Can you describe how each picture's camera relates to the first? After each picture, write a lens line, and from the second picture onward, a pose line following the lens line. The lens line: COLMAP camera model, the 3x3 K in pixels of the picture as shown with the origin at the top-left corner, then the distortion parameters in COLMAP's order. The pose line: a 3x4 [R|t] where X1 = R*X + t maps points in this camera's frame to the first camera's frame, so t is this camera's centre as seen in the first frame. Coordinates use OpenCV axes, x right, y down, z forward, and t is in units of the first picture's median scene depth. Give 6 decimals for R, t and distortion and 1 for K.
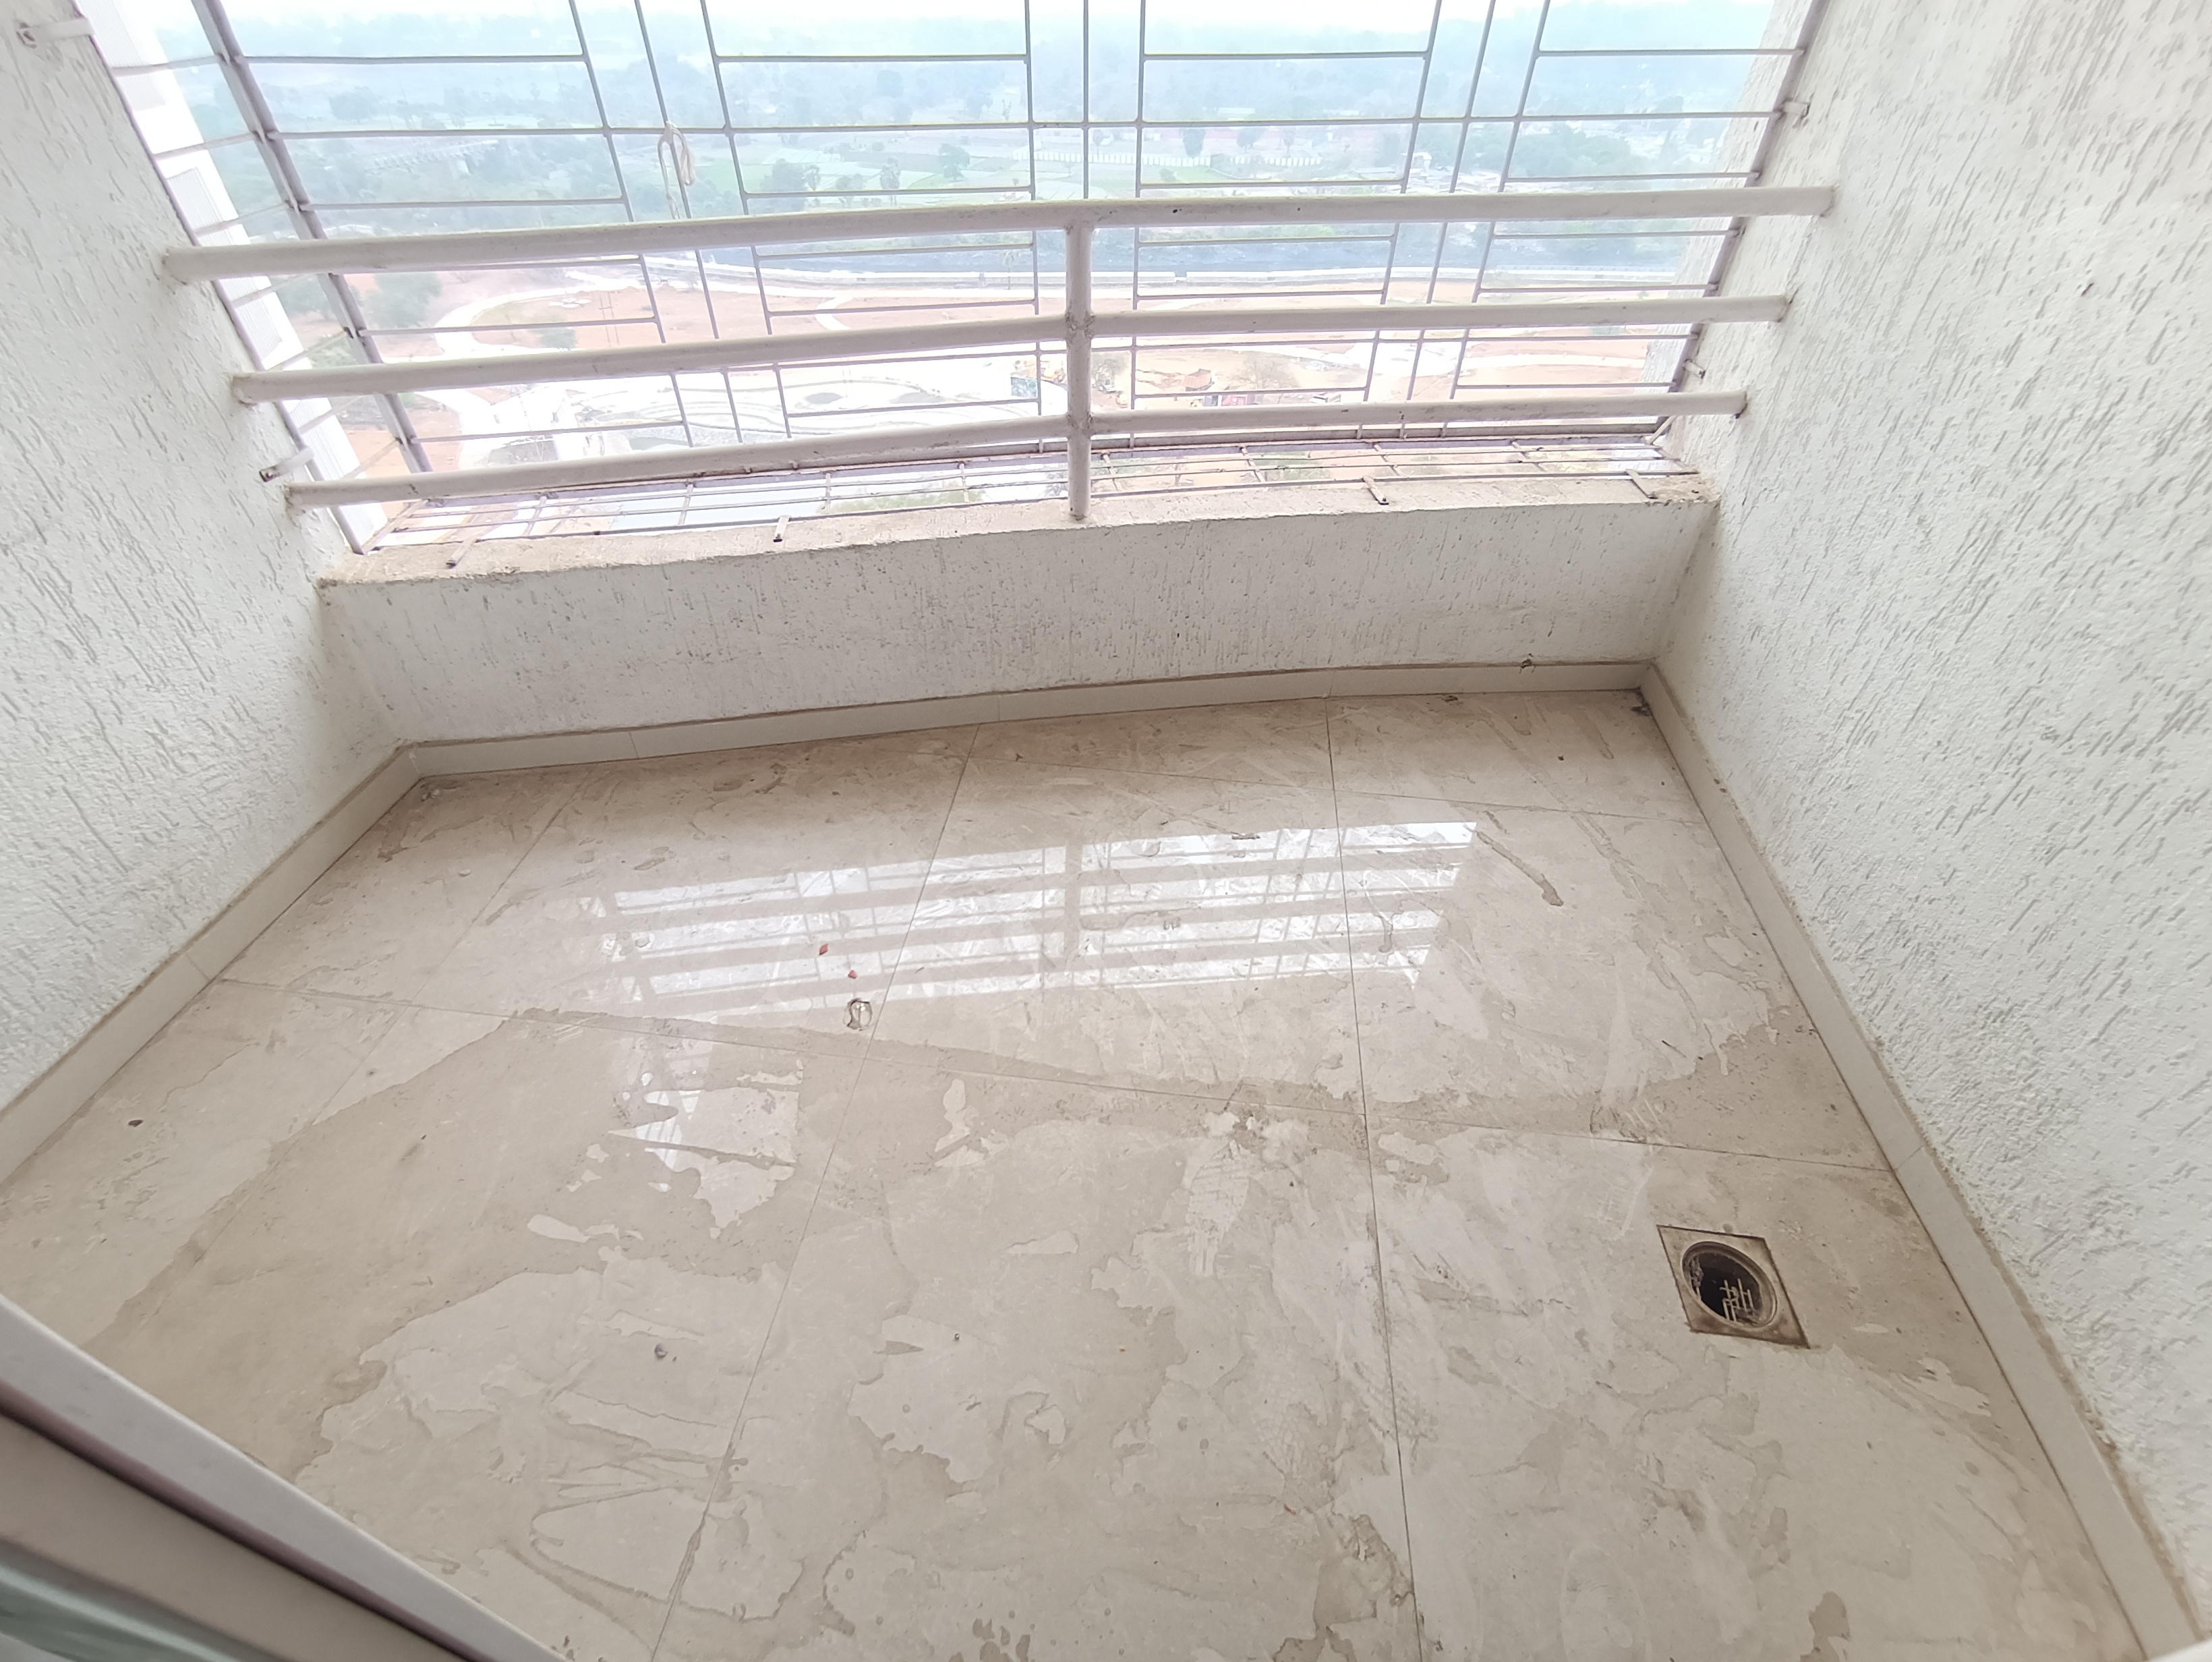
lens RADIAL K [[988.0, 0, 1106.0], [0, 988.0, 831.0], [0, 0, 1]] dist [-0.034872, 0.017942]
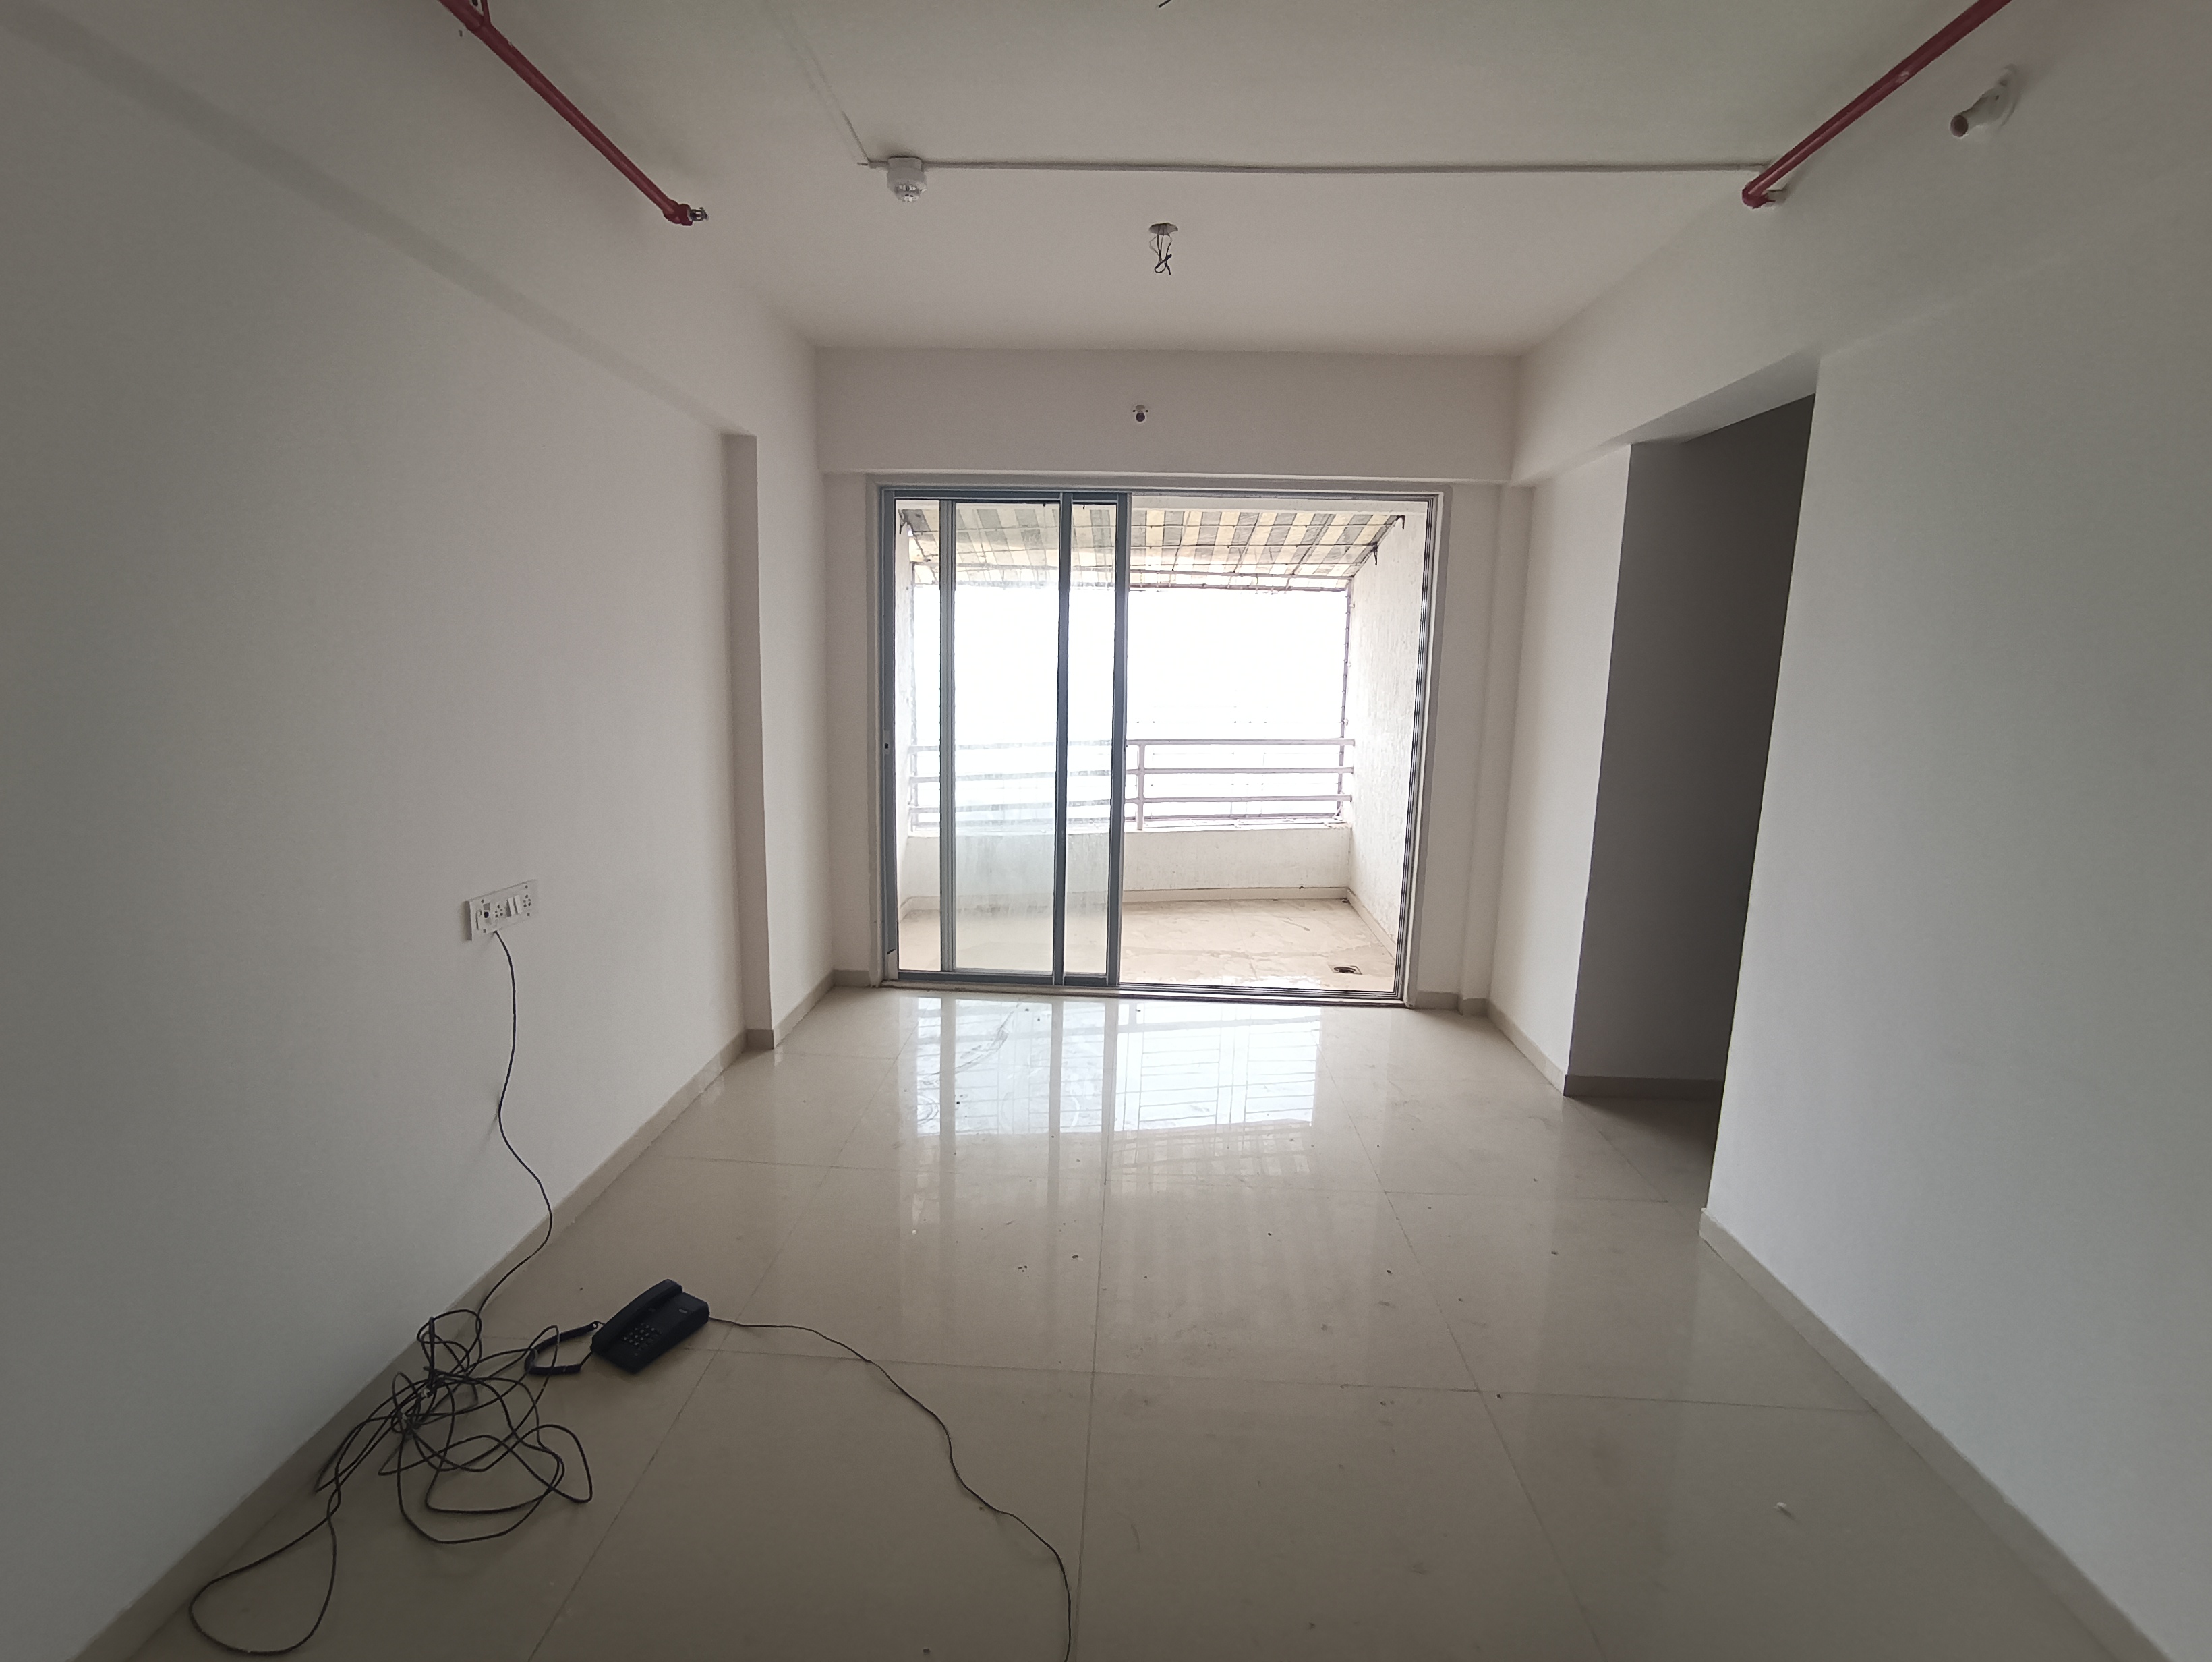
lens RADIAL K [[988.0, 0, 1106.0], [0, 988.0, 831.0], [0, 0, 1]] dist [-0.034872, 0.017942]
pose [[0.996874, -0.005743, 0.078796, -0.329661], [0.046172, 0.851658, -0.522061, 1.126830], [-0.064109, 0.524067, 0.849261, -1.399400]]
